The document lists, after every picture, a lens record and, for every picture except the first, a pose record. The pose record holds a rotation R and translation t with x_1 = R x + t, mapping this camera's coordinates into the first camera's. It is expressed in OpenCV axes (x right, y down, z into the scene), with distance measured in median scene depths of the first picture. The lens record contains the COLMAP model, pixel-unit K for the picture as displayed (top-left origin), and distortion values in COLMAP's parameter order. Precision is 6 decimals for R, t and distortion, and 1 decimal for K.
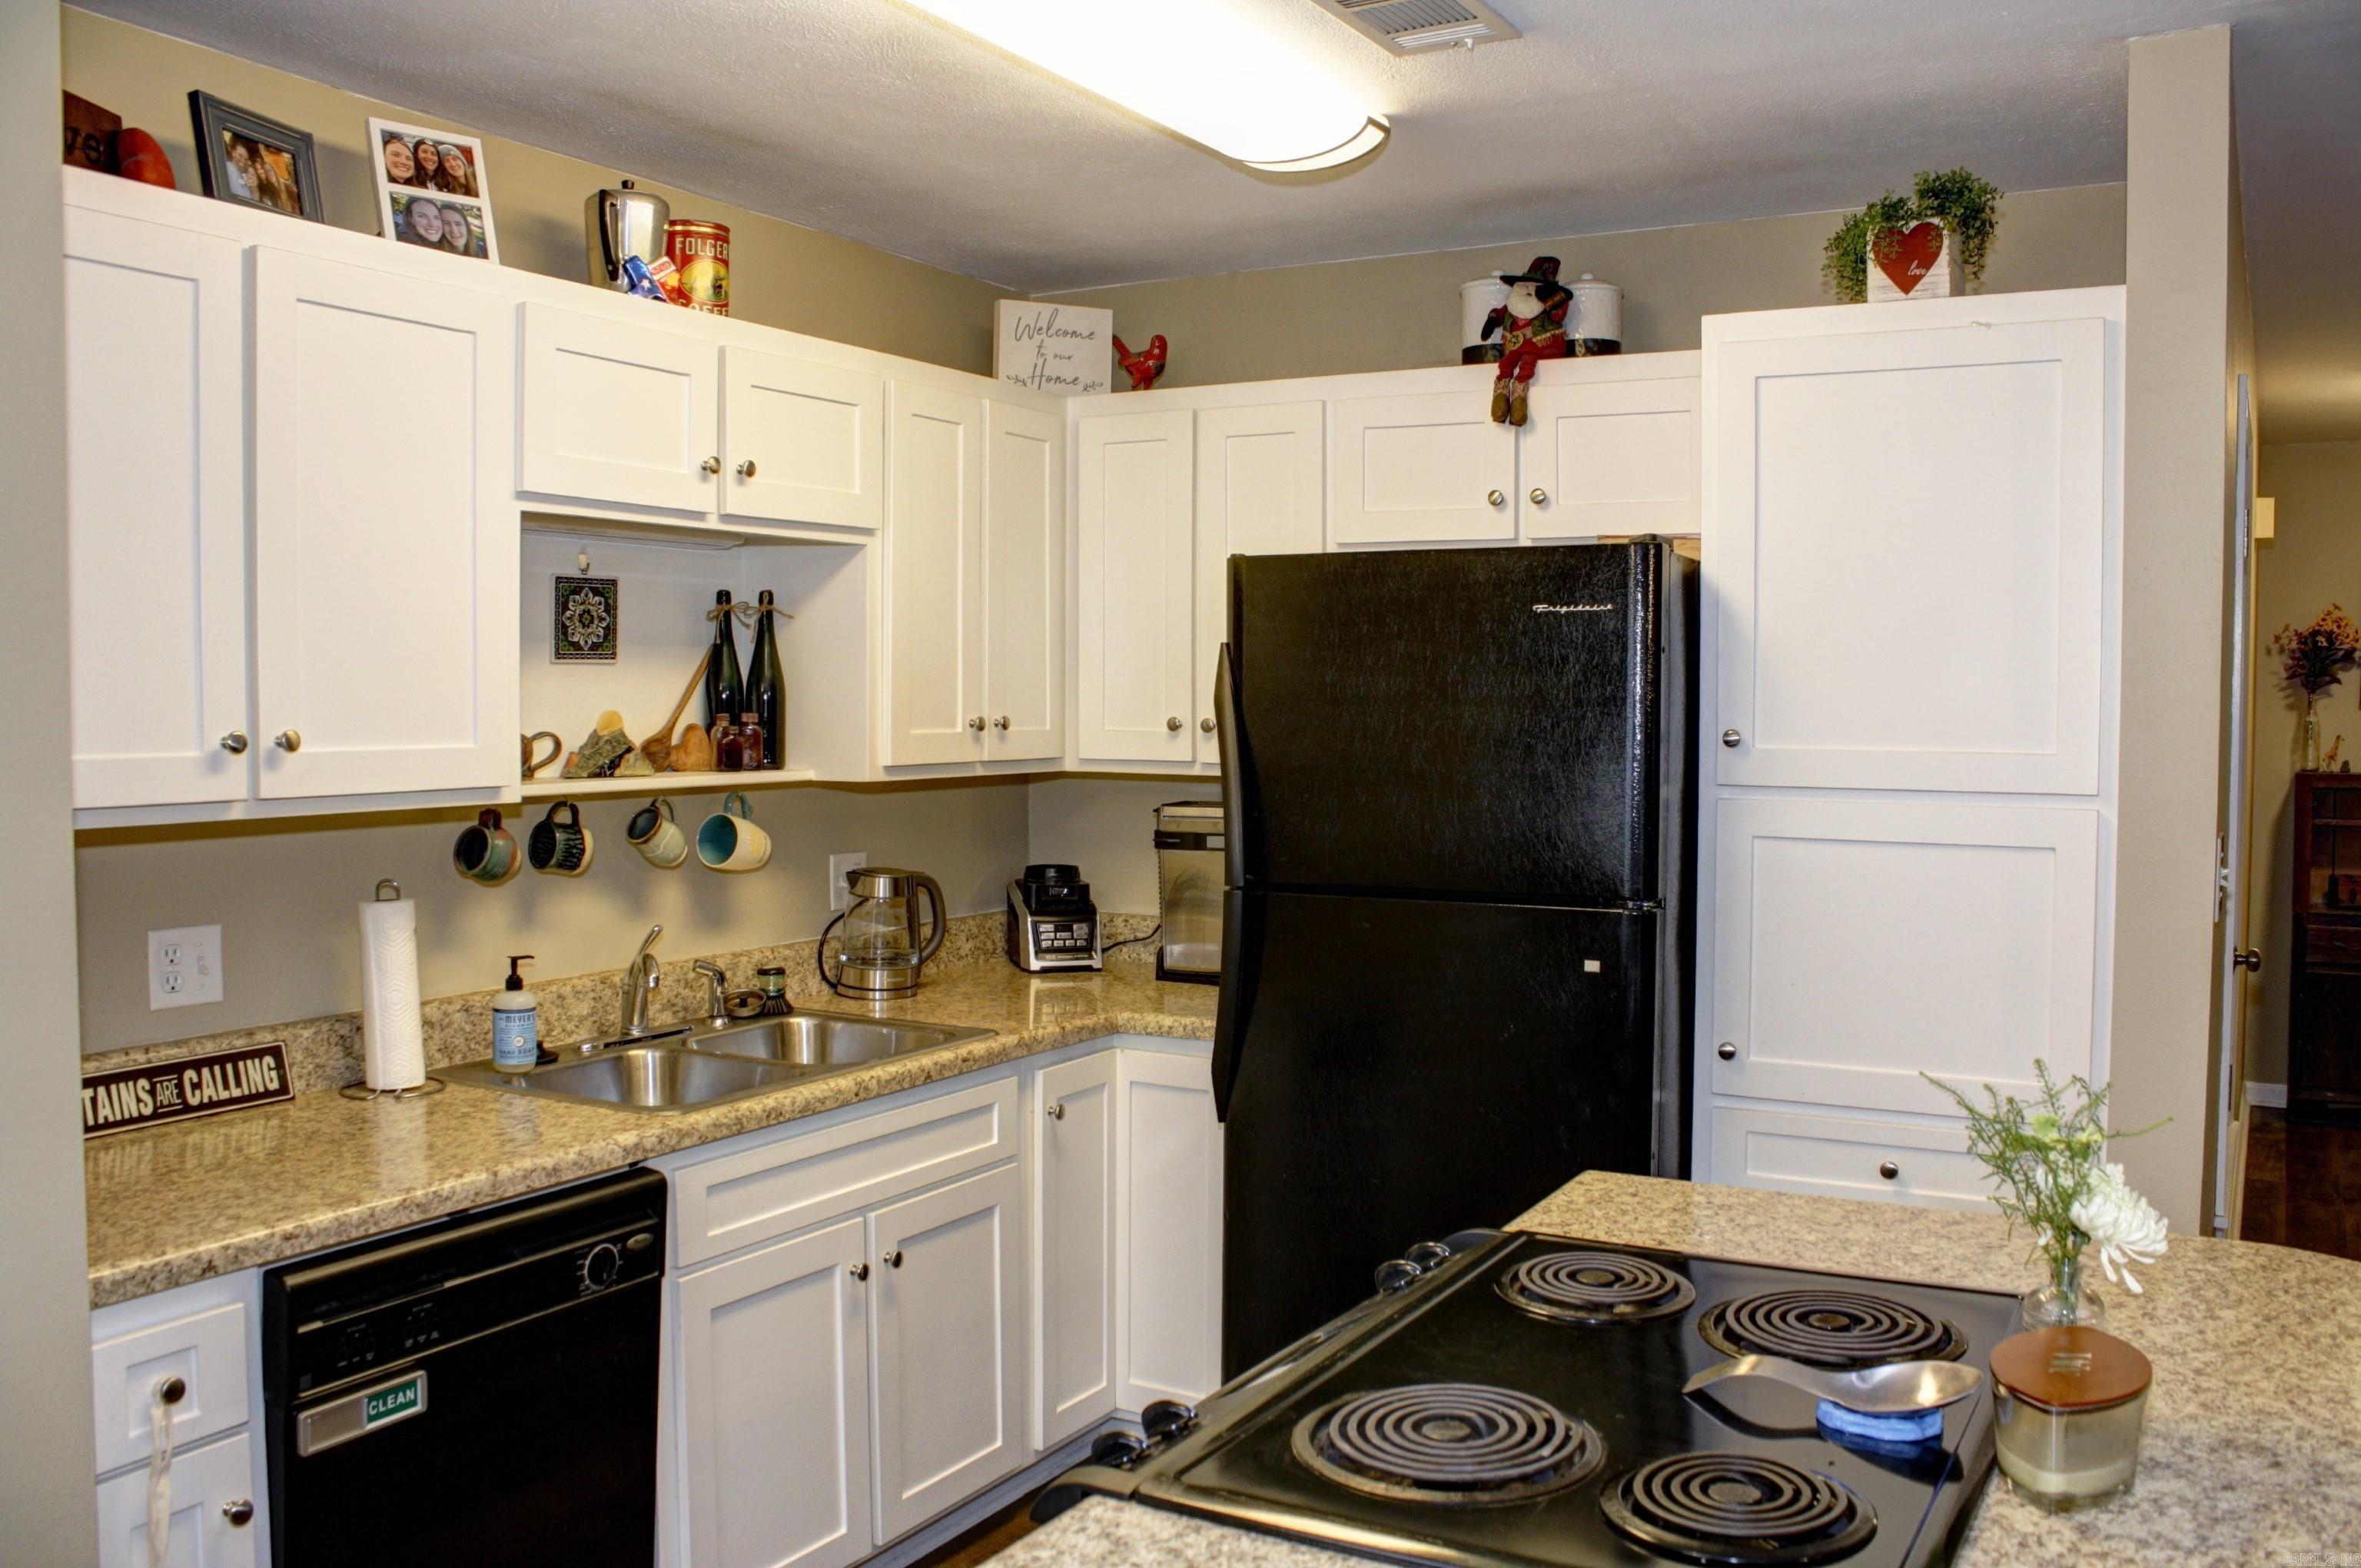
lens RADIAL K [[1989.6, 0, 1195.8], [0, 1989.6, 795.1], [0, 0, 1]] dist [-0.163329, 0.143342]
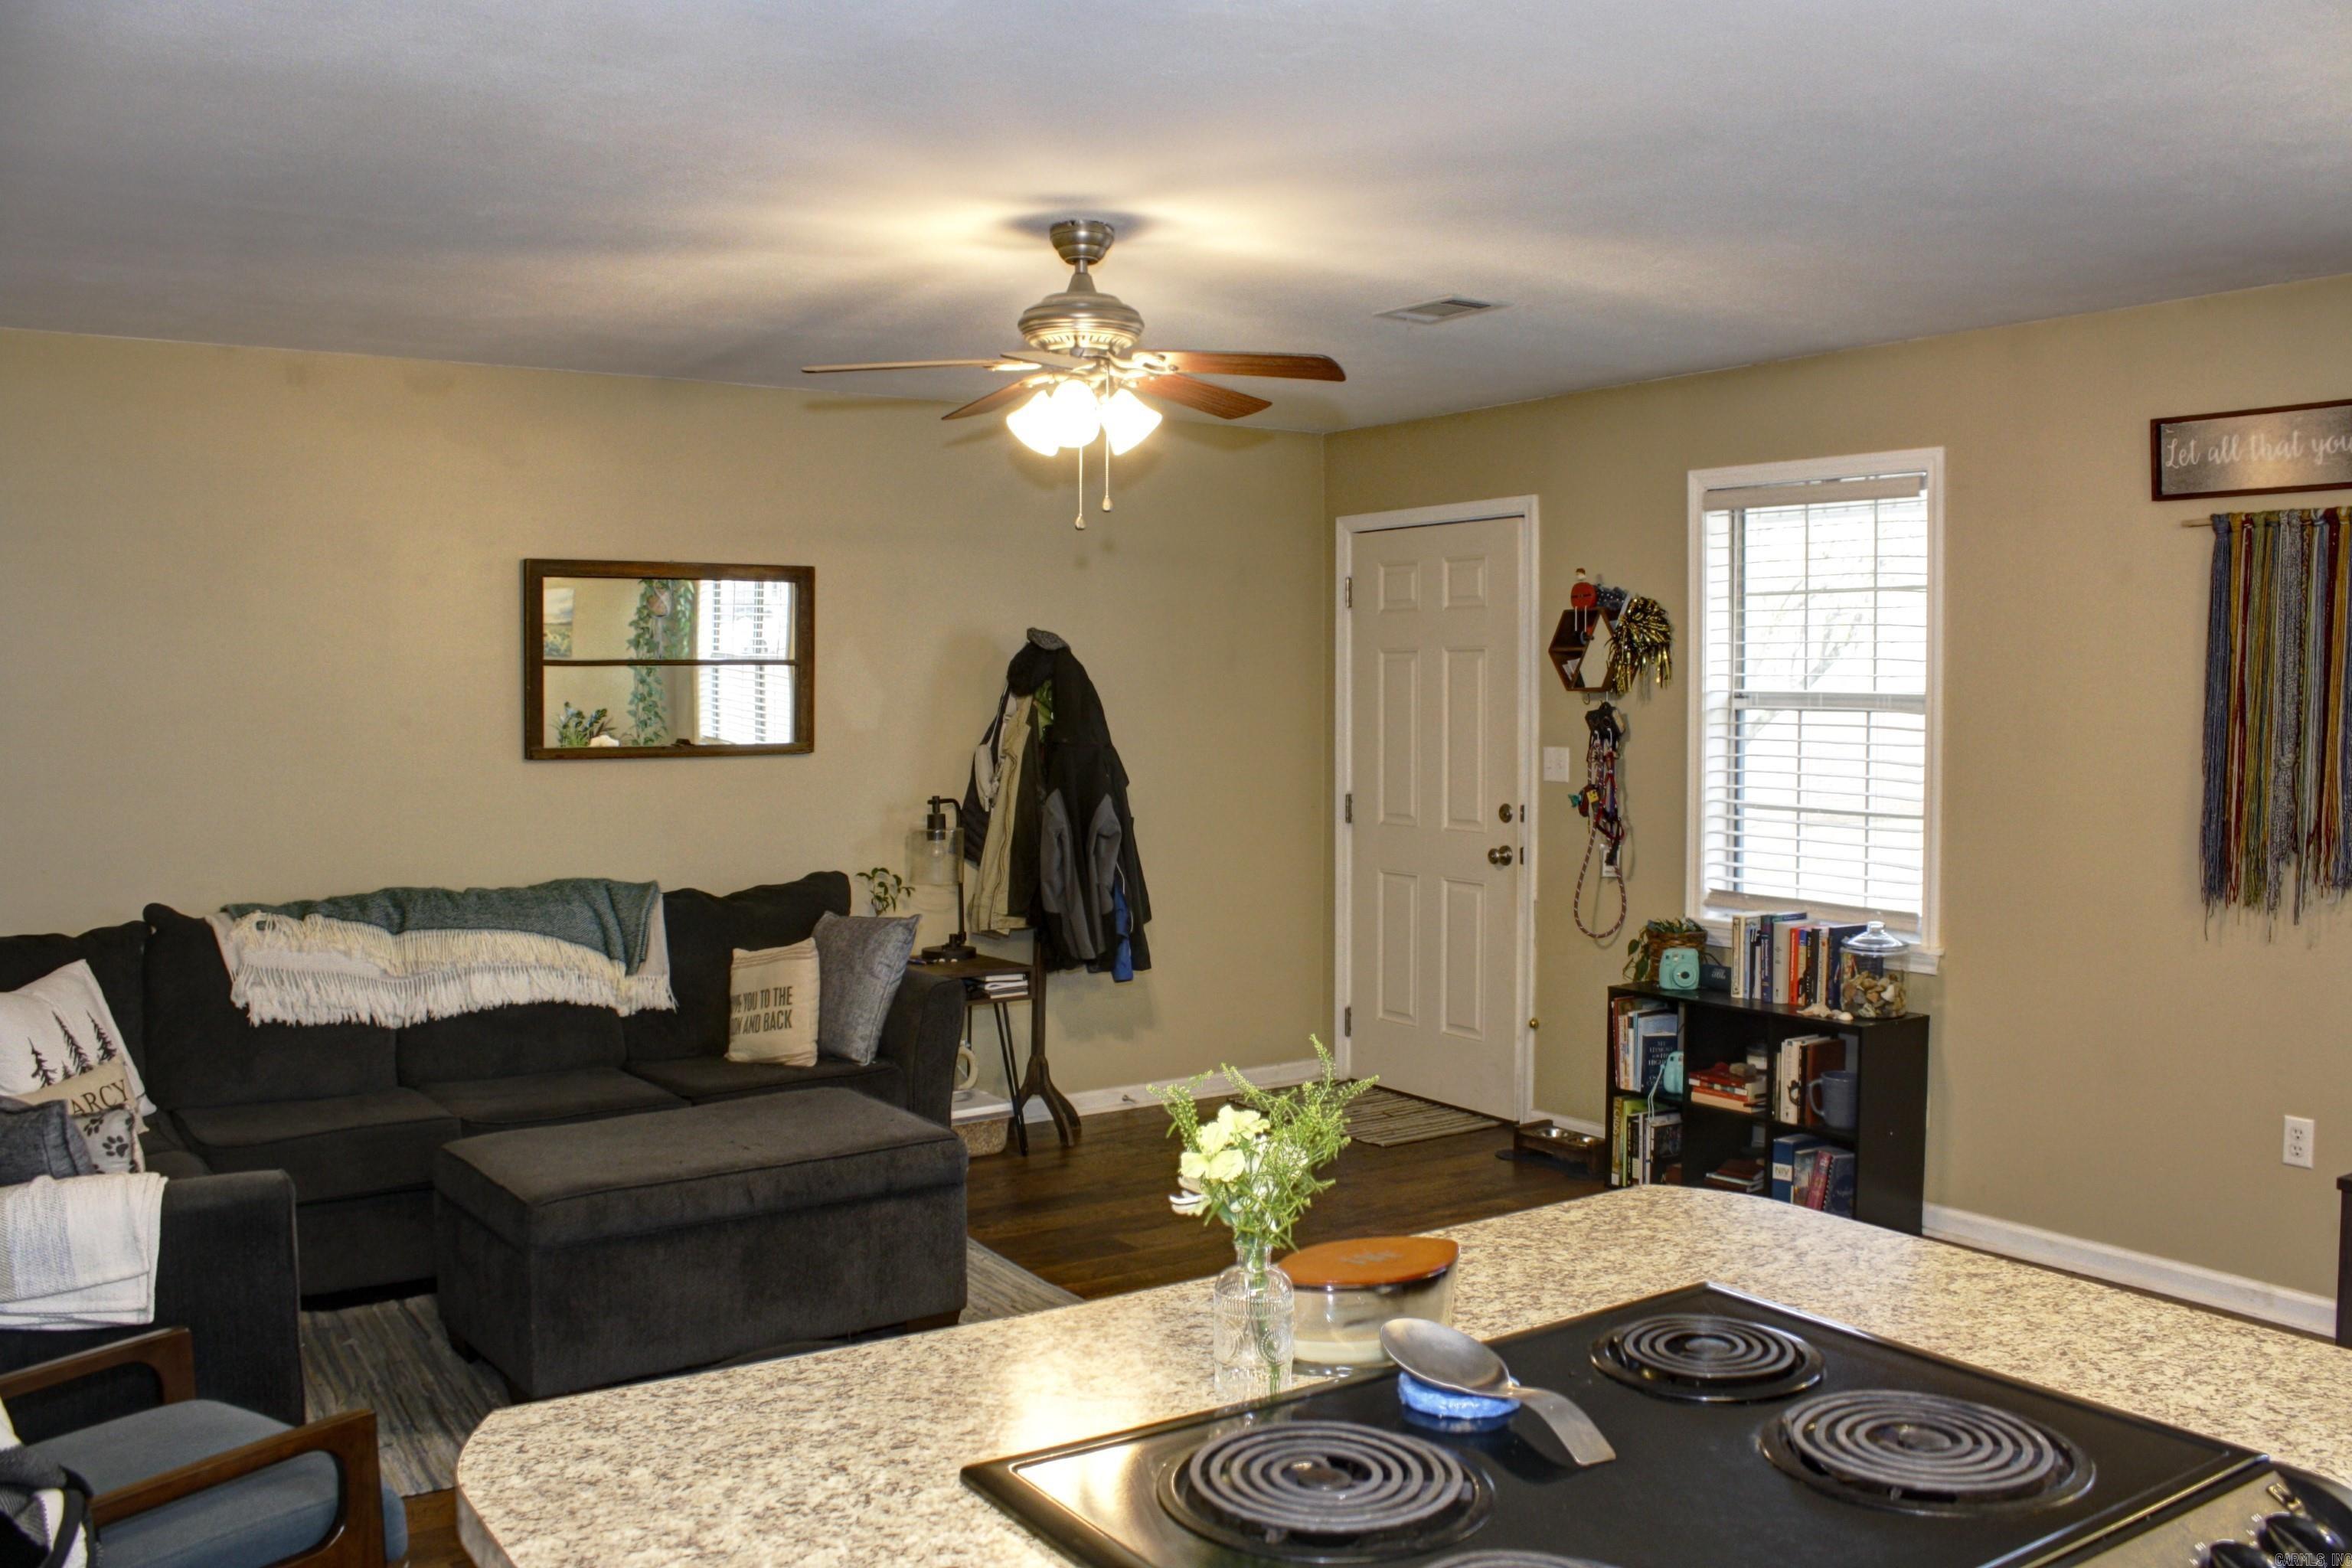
lens RADIAL K [[1981.9, 0, 1191.2], [0, 1981.9, 795.0], [0, 0, 1]] dist [-0.163329, 0.143342]
pose [[-0.900347, -0.026574, 0.434361, 0.024787], [0.020946, 0.994331, 0.104249, -0.045560], [-0.434669, 0.102958, -0.894686, 0.935942]]
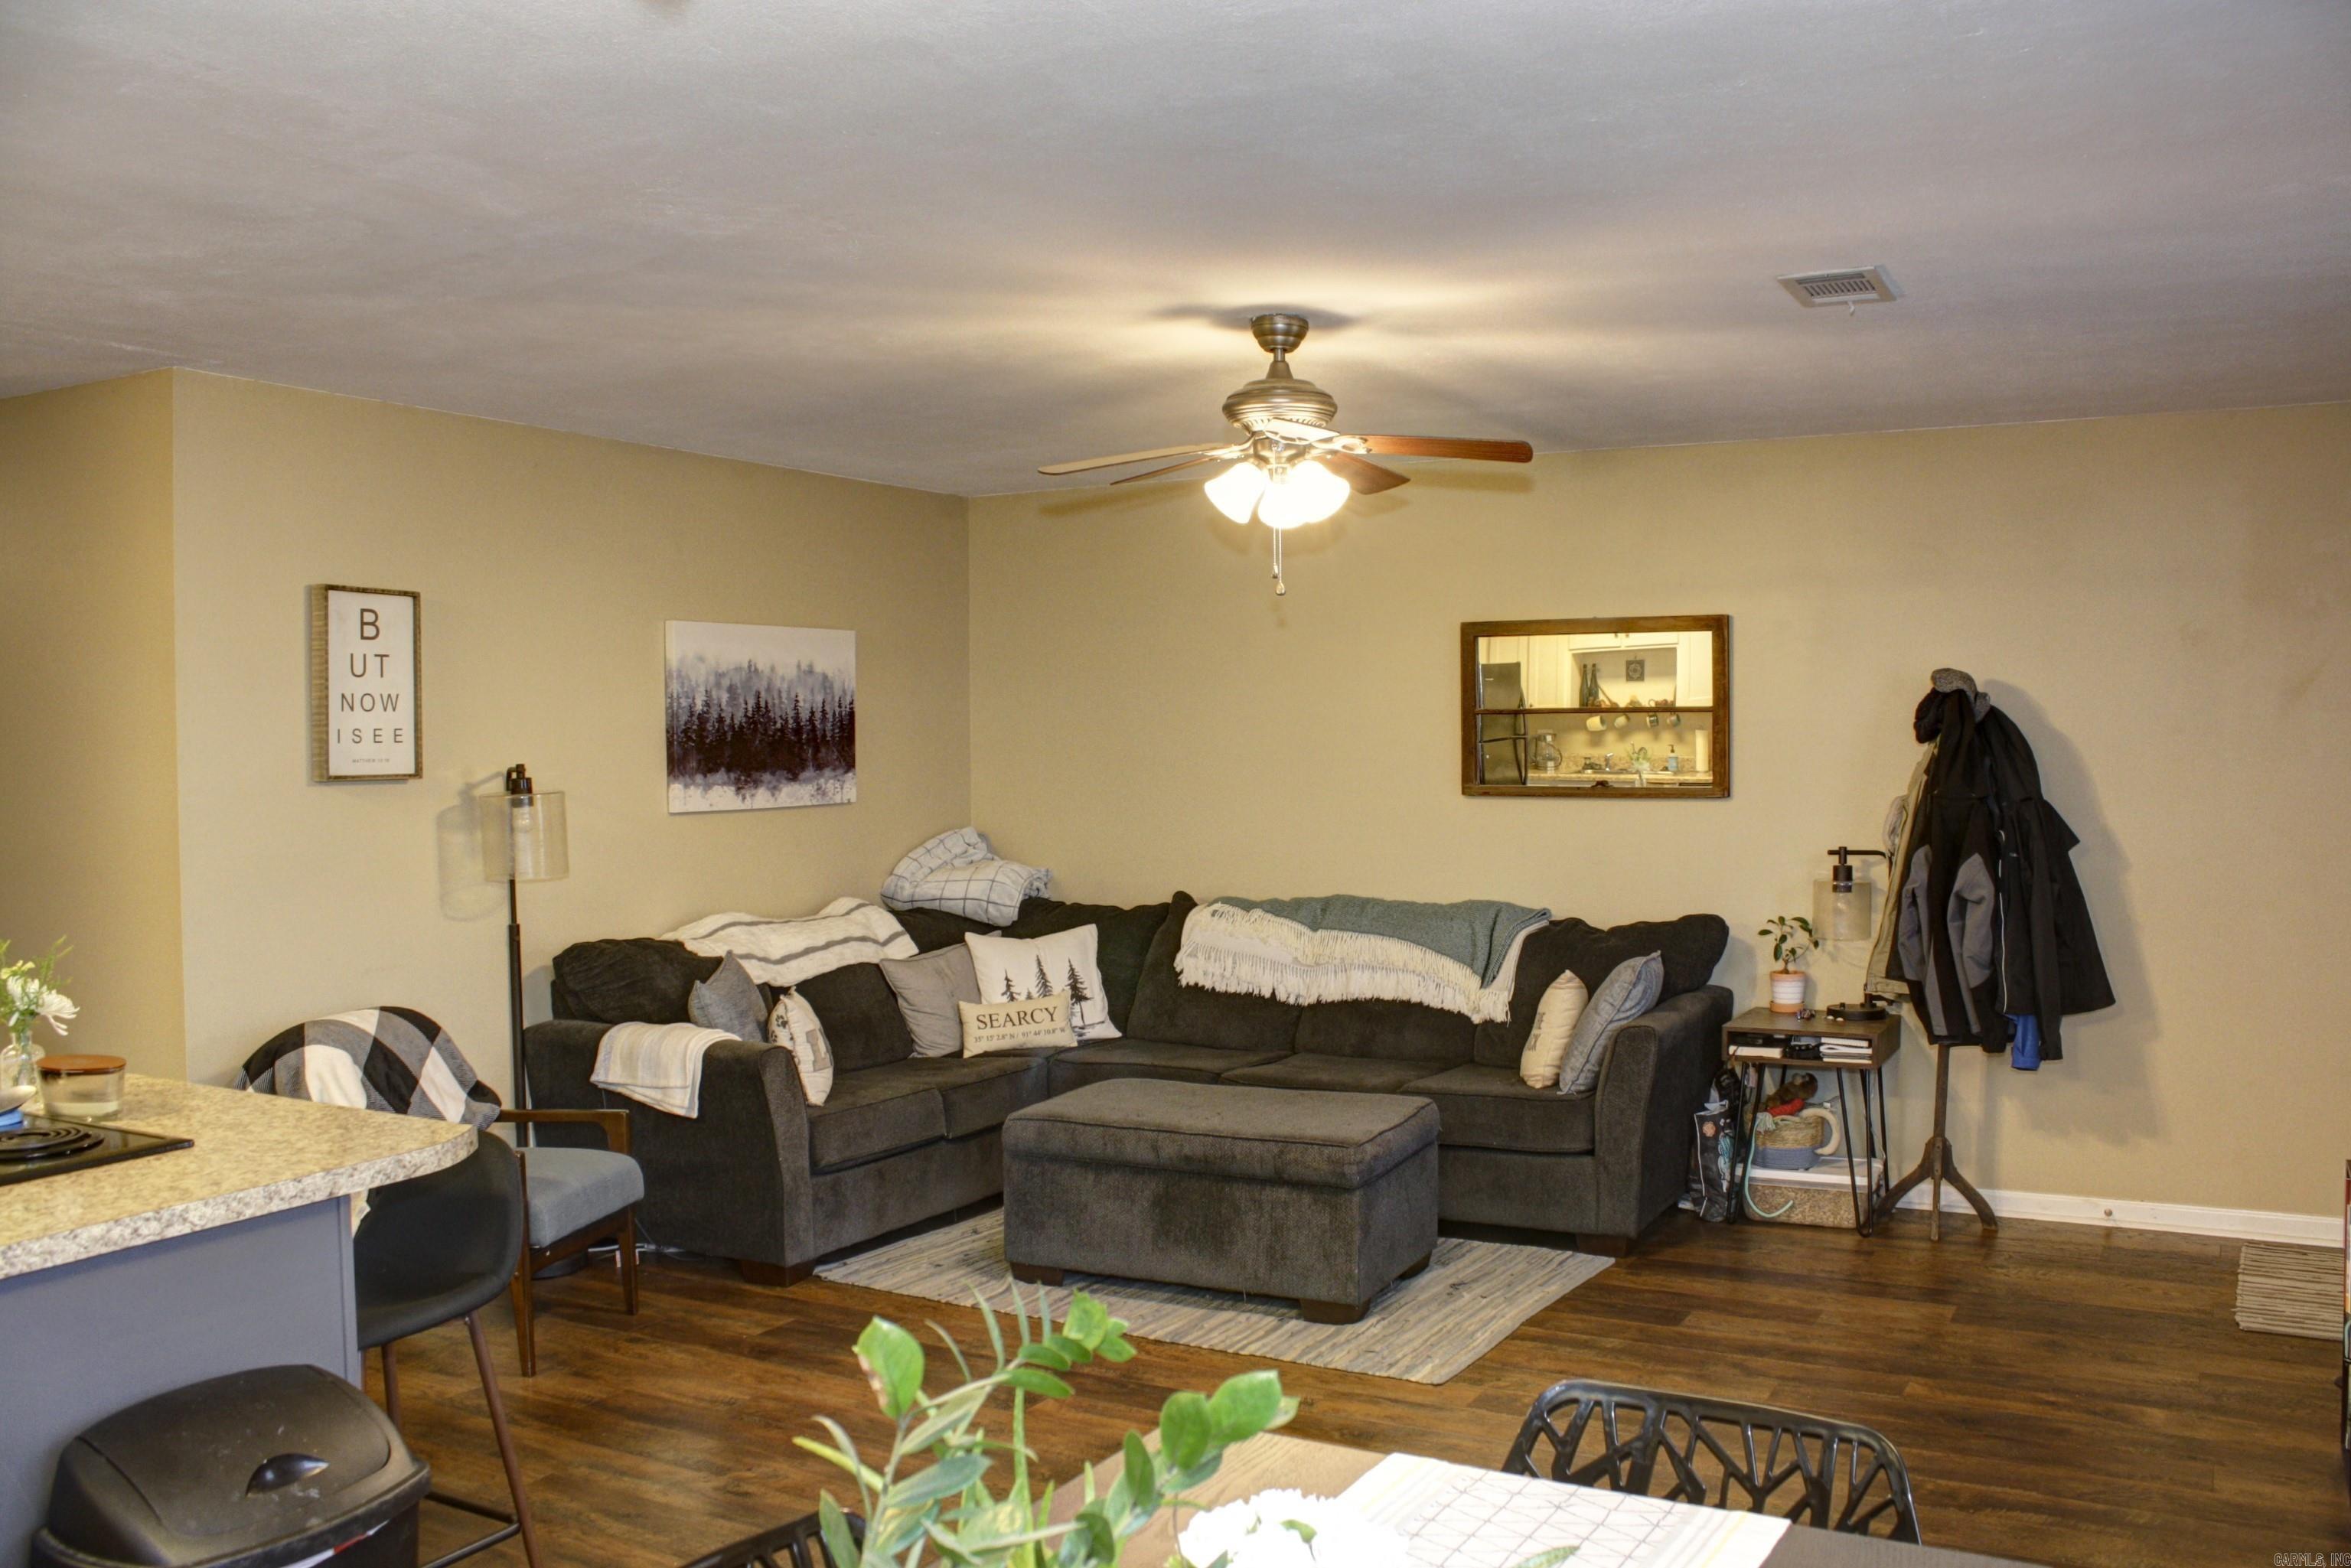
lens RADIAL K [[1976.5, 0, 1209.4], [0, 1976.5, 806.2], [0, 0, 1]] dist [-0.168808, 0.158147]
pose [[-0.020642, -0.042138, 0.998899, -0.744091], [0.060273, 0.997242, 0.043313, 0.000370], [-0.997968, 0.061101, -0.018046, -0.096904]]
